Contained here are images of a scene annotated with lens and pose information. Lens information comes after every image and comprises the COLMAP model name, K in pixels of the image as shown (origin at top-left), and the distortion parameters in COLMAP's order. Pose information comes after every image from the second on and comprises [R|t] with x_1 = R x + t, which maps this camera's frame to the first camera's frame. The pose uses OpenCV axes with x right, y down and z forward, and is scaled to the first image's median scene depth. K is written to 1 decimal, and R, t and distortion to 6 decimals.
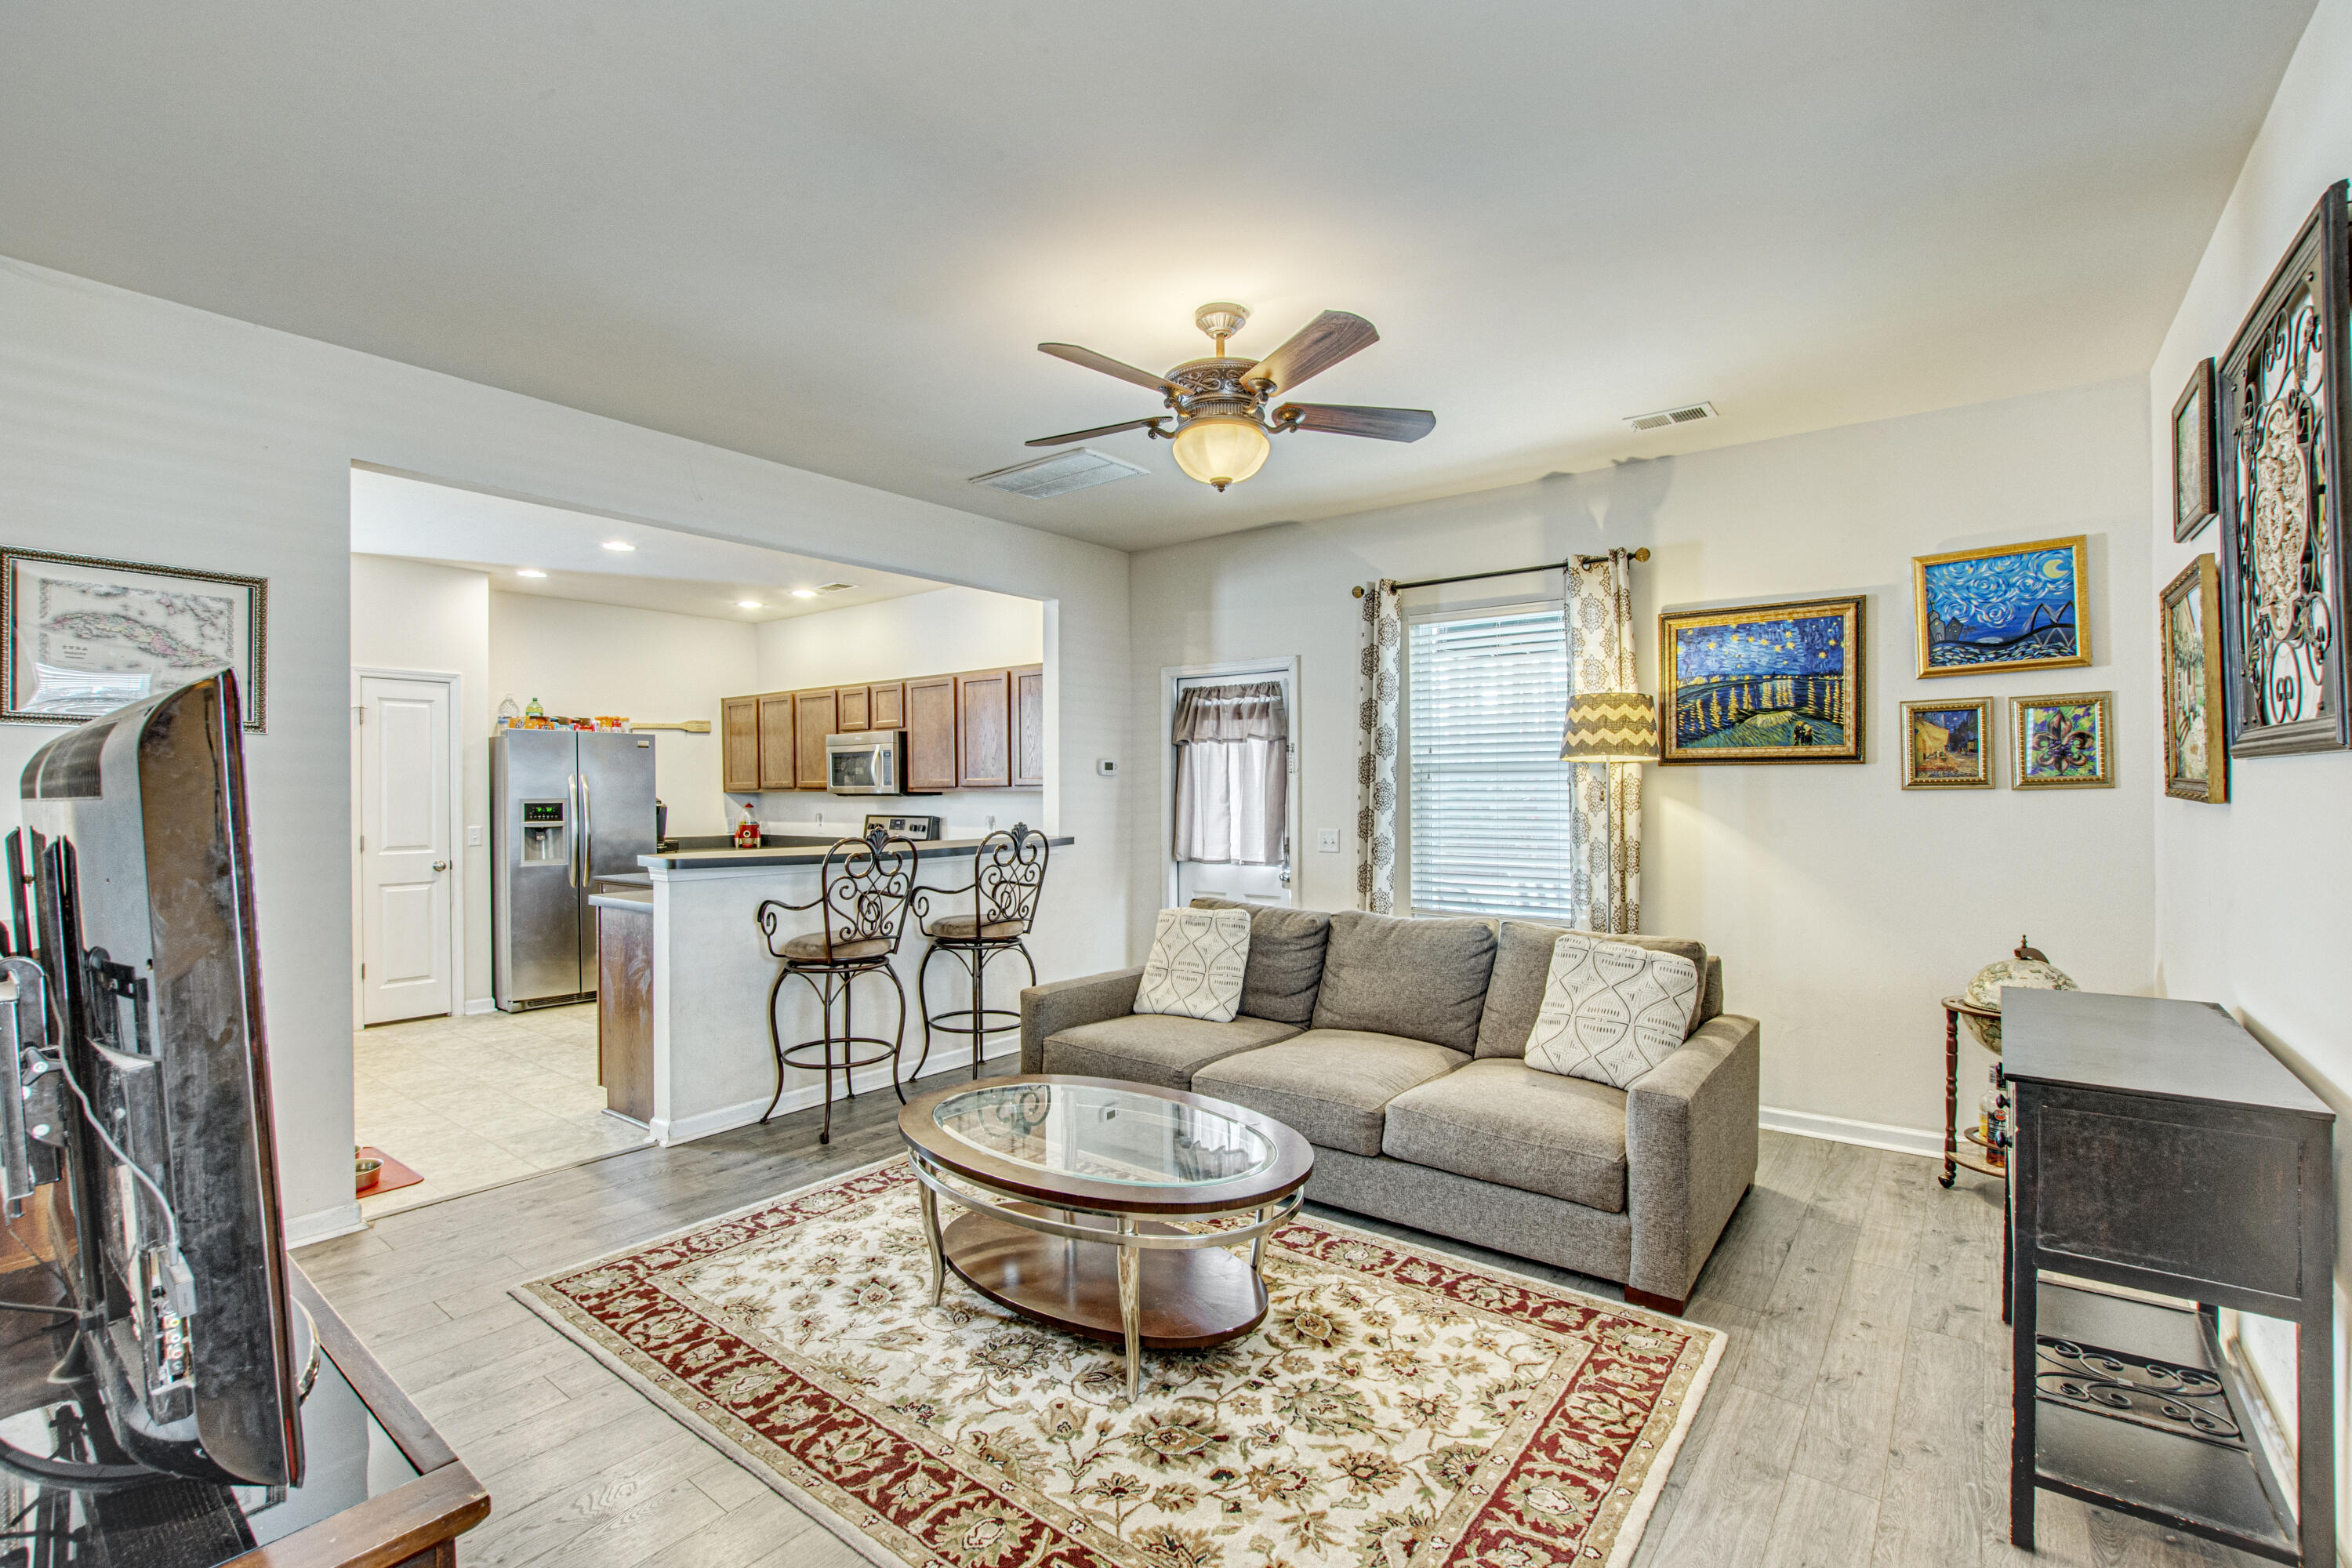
lens RADIAL K [[1052.4, 0, 1169.0], [0, 1052.4, 780.6], [0, 0, 1]] dist [-0.036663, 0.003680]
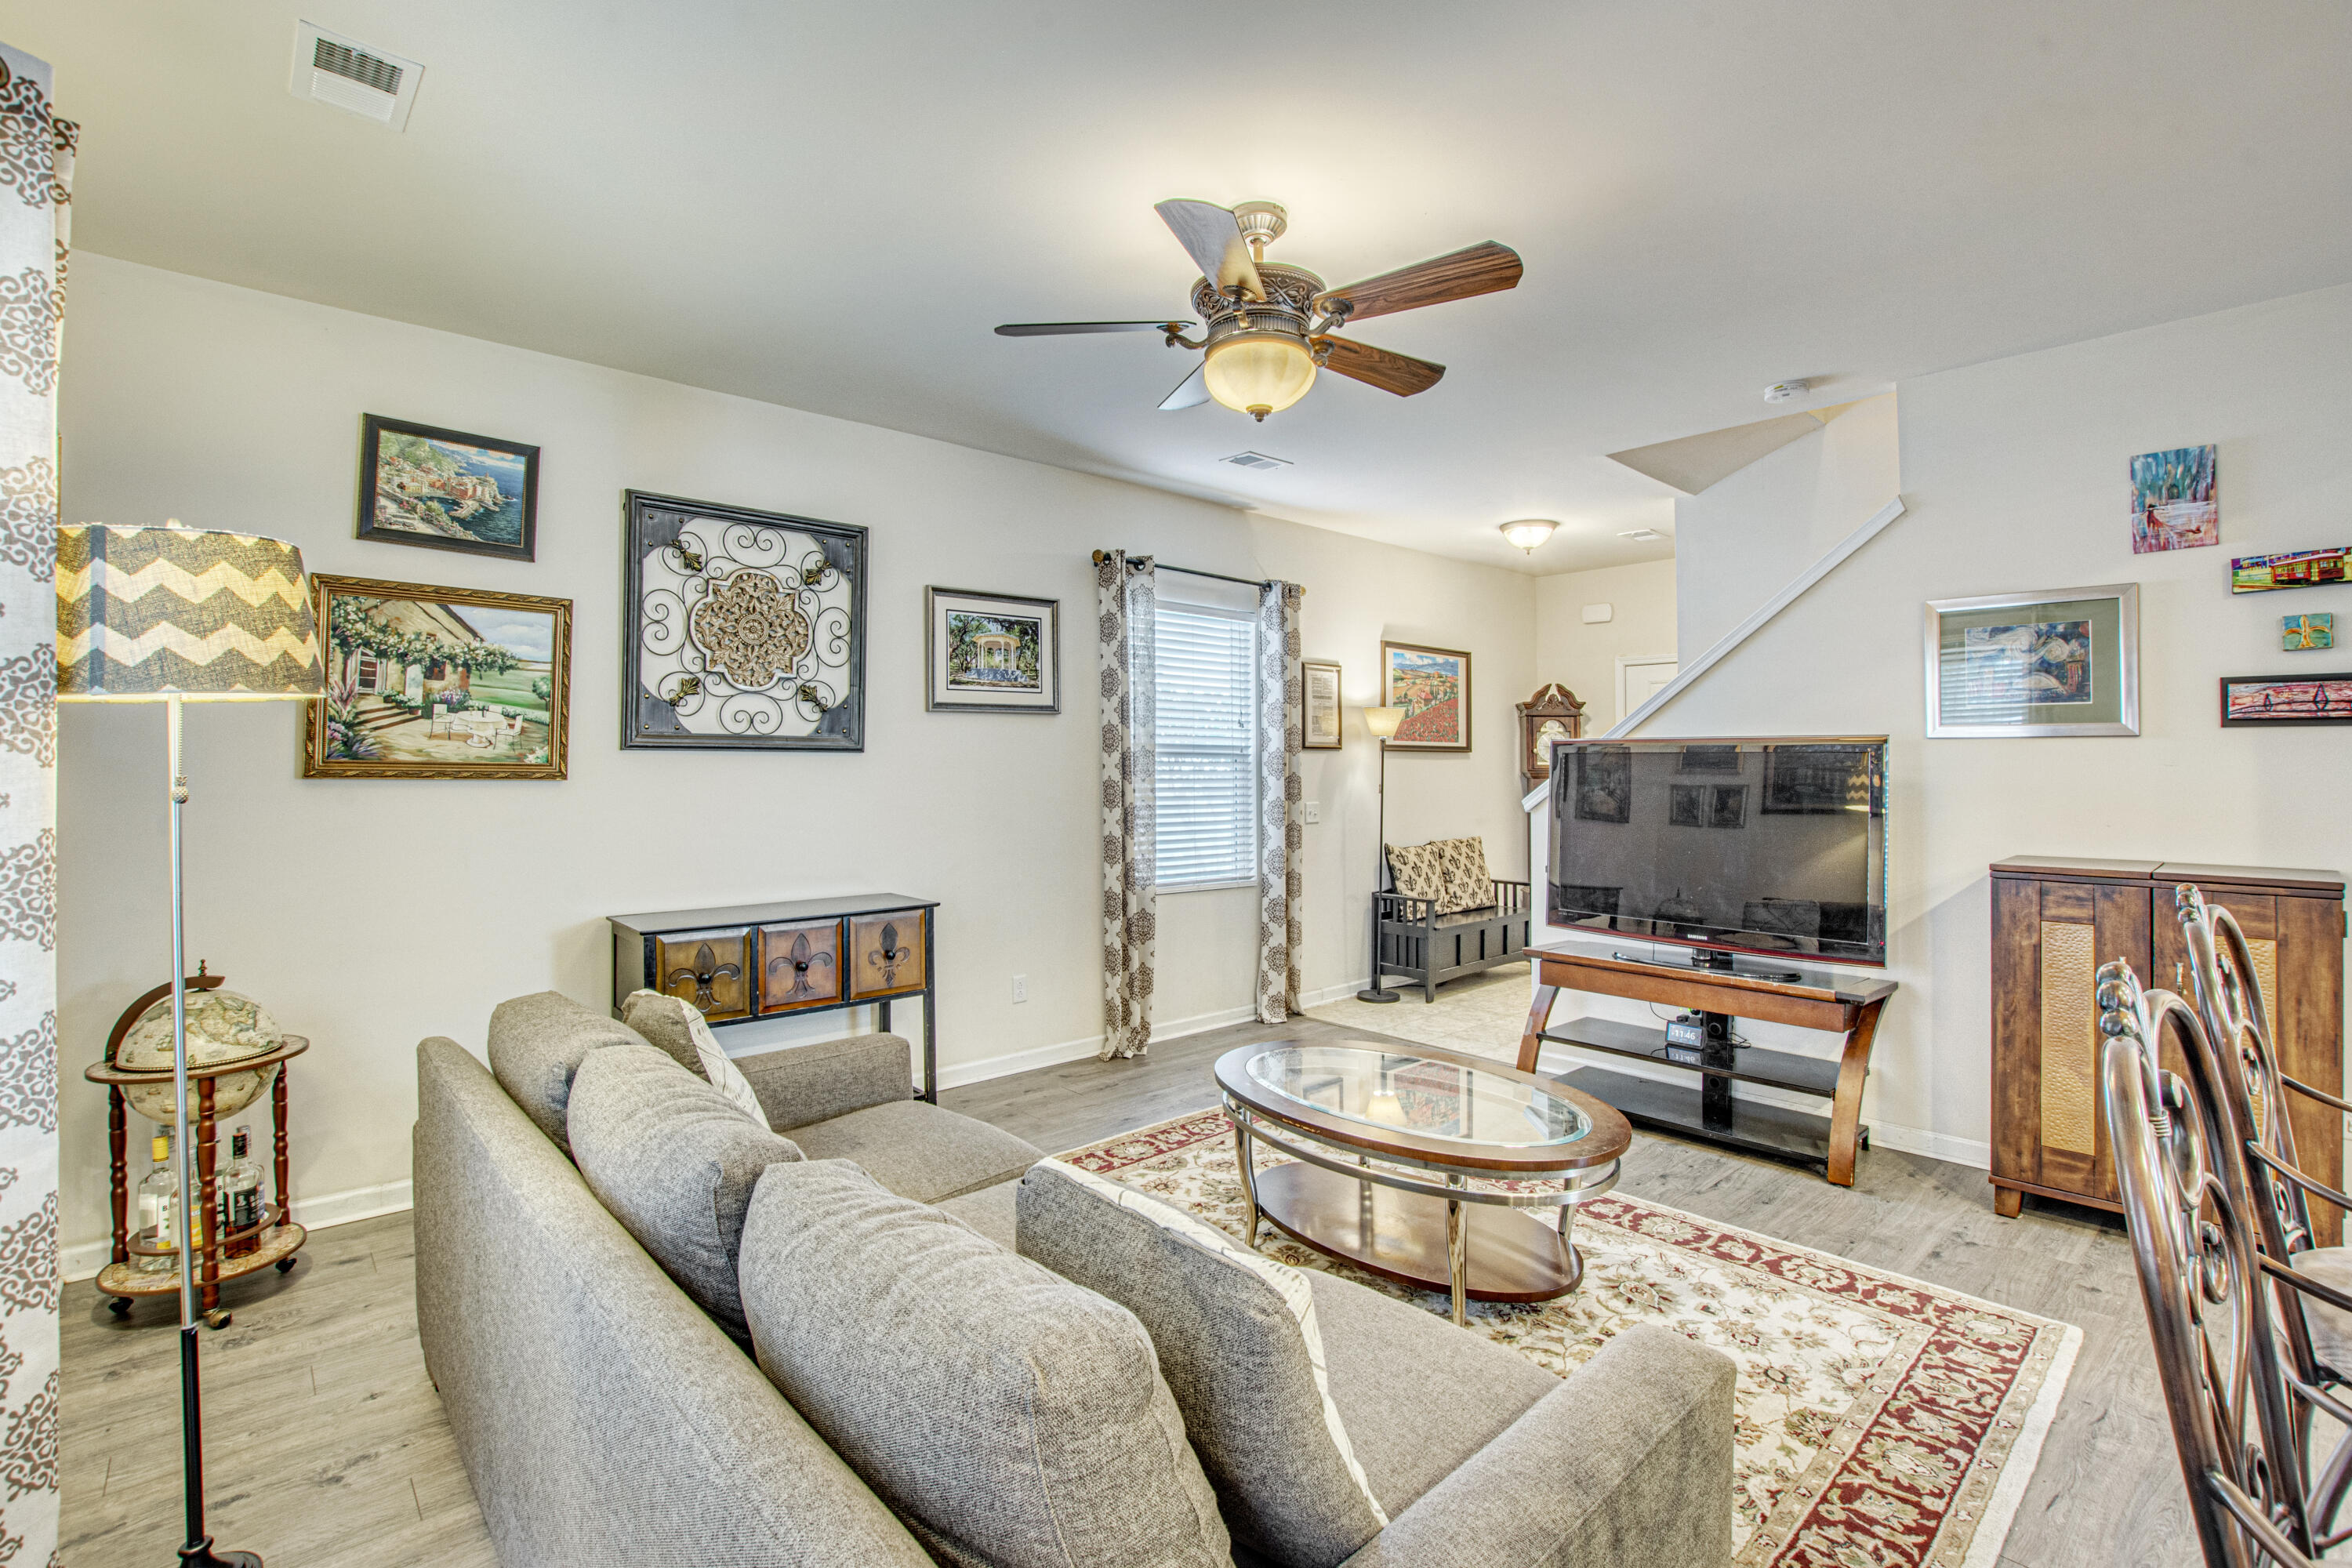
lens RADIAL K [[1052.4, 0, 1170.5], [0, 1052.4, 762.3], [0, 0, 1]] dist [-0.036663, 0.003680]
pose [[-0.983932, 0.004523, 0.178488, -0.014155], [0.002696, 0.999941, -0.010479, 0.006562], [-0.178525, -0.009829, -0.983886, 0.967654]]
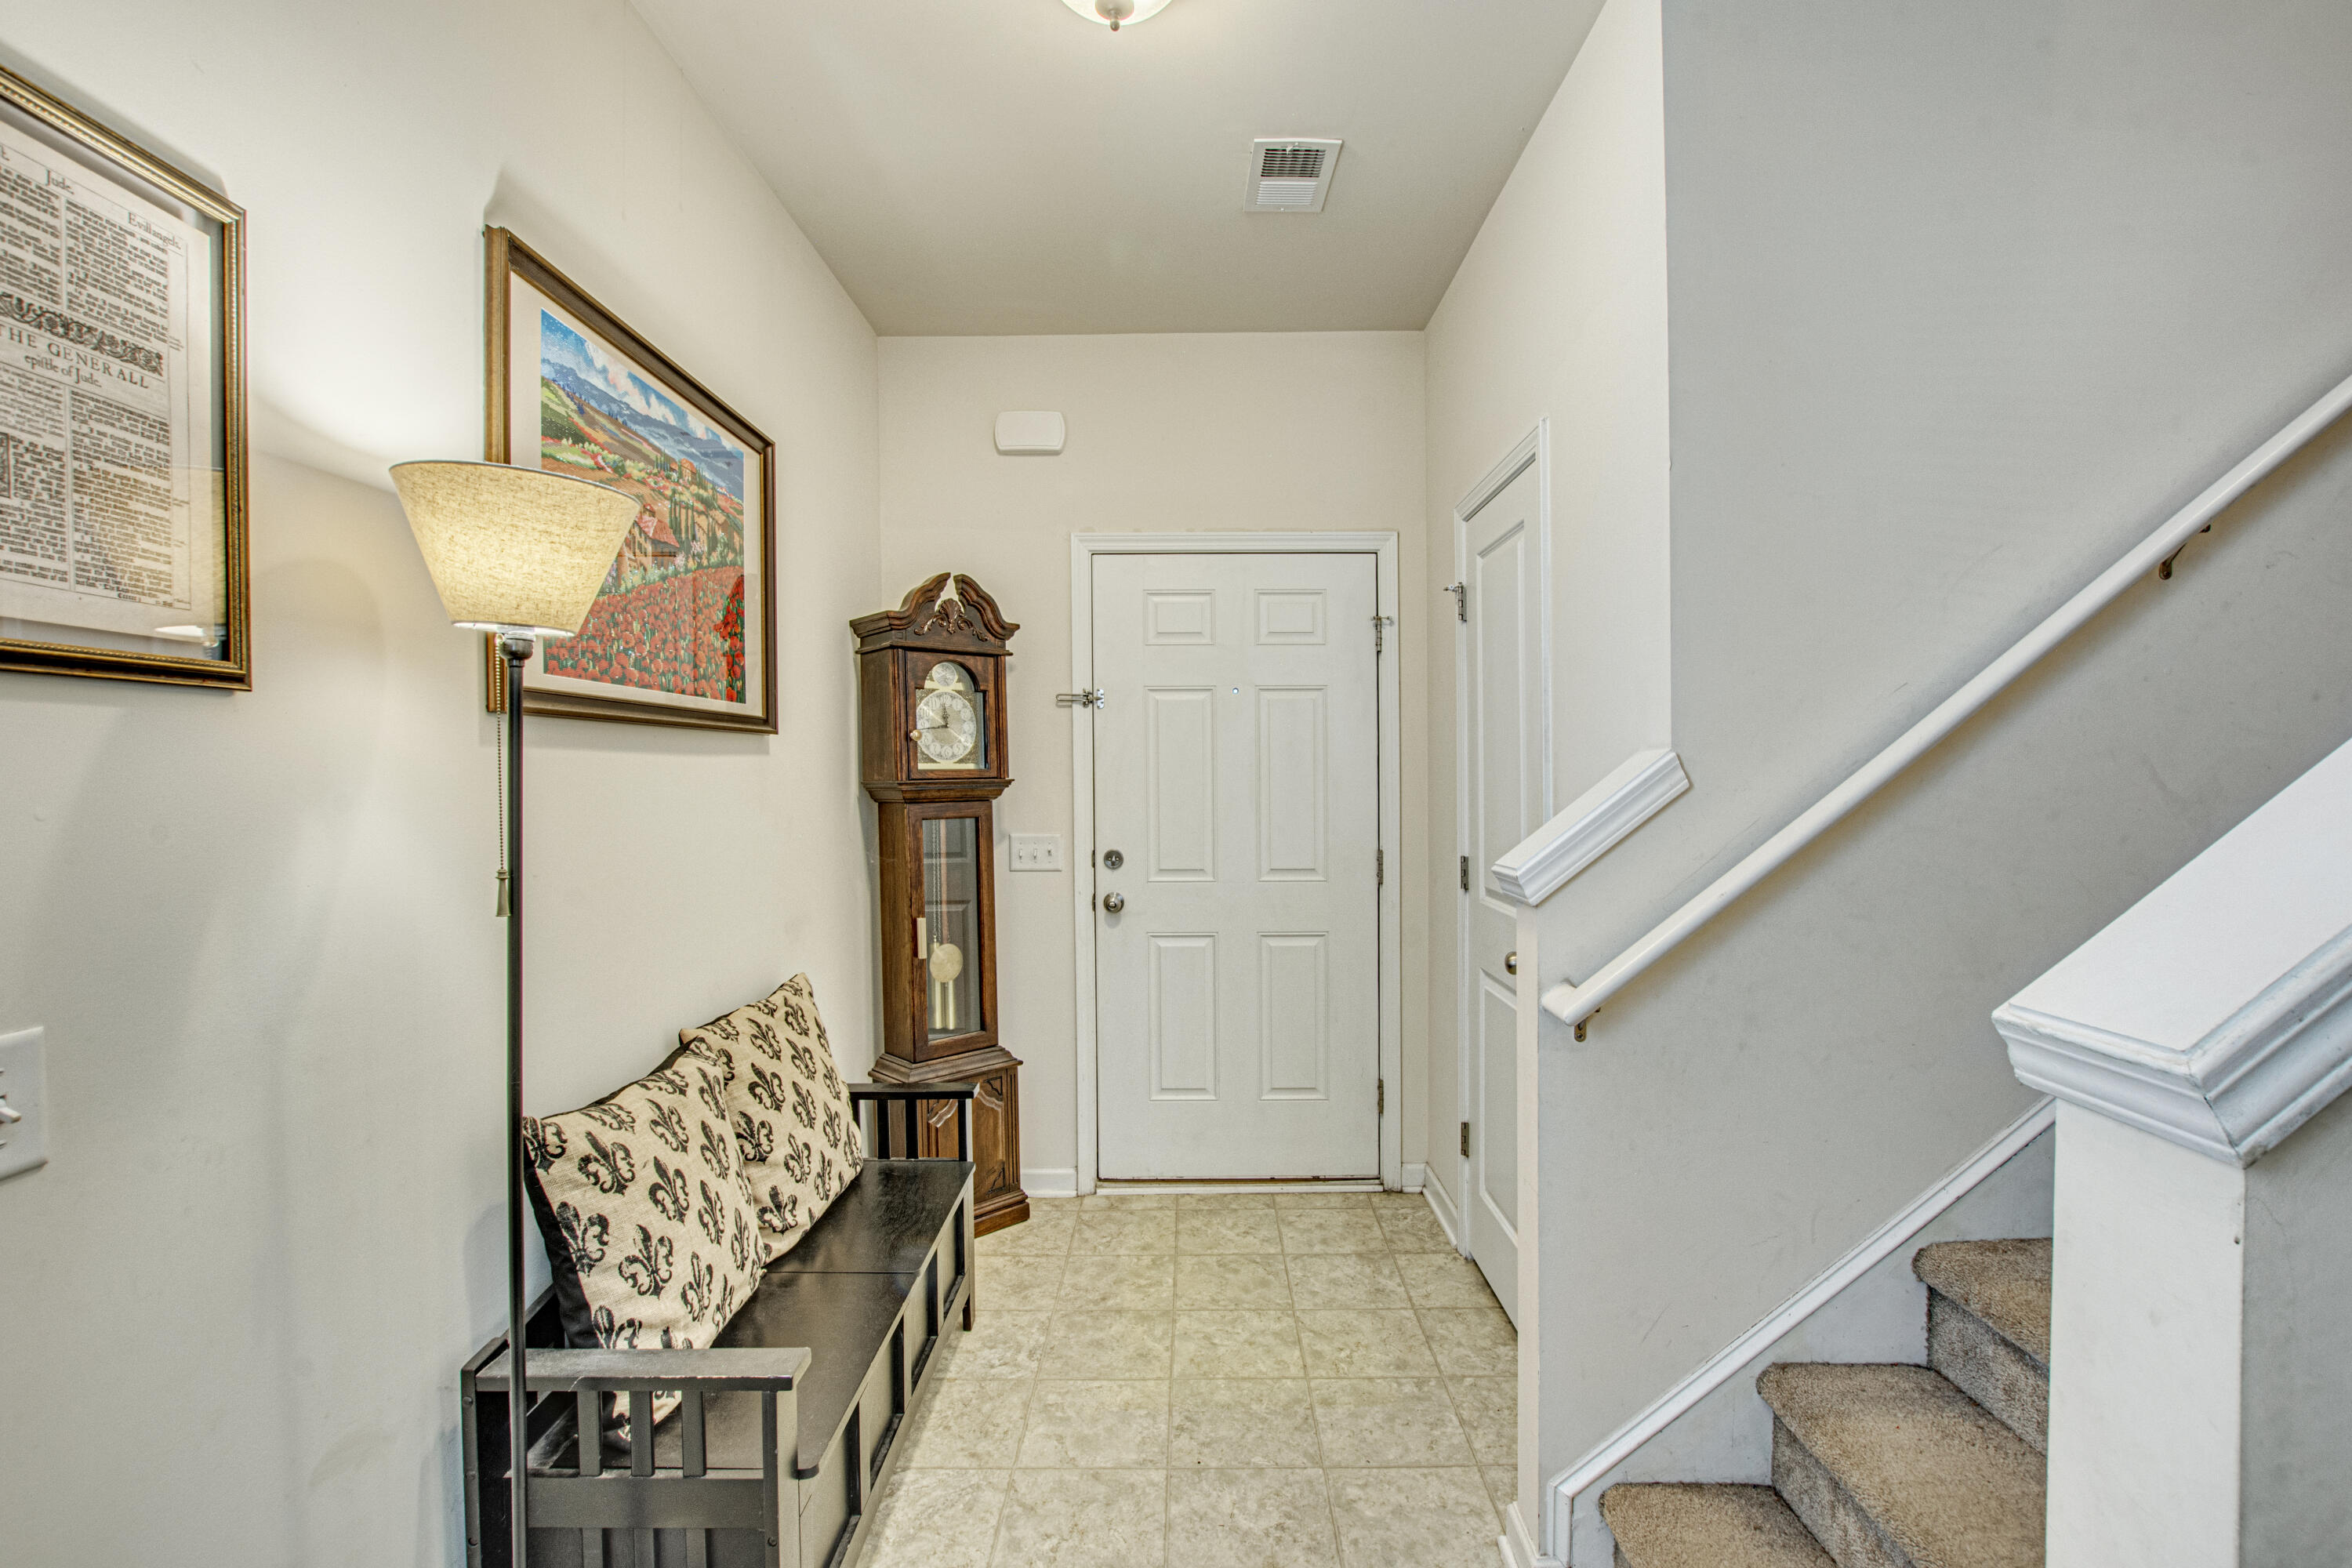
lens RADIAL K [[1052.4, 0, 1188.0], [0, 1052.4, 780.4], [0, 0, 1]] dist [-0.036663, 0.003680]
pose [[-0.792437, 0.018694, -0.609667, -0.015838], [0.016704, 0.999820, 0.008946, 0.000465], [0.609725, -0.003095, -0.792607, 0.115193]]
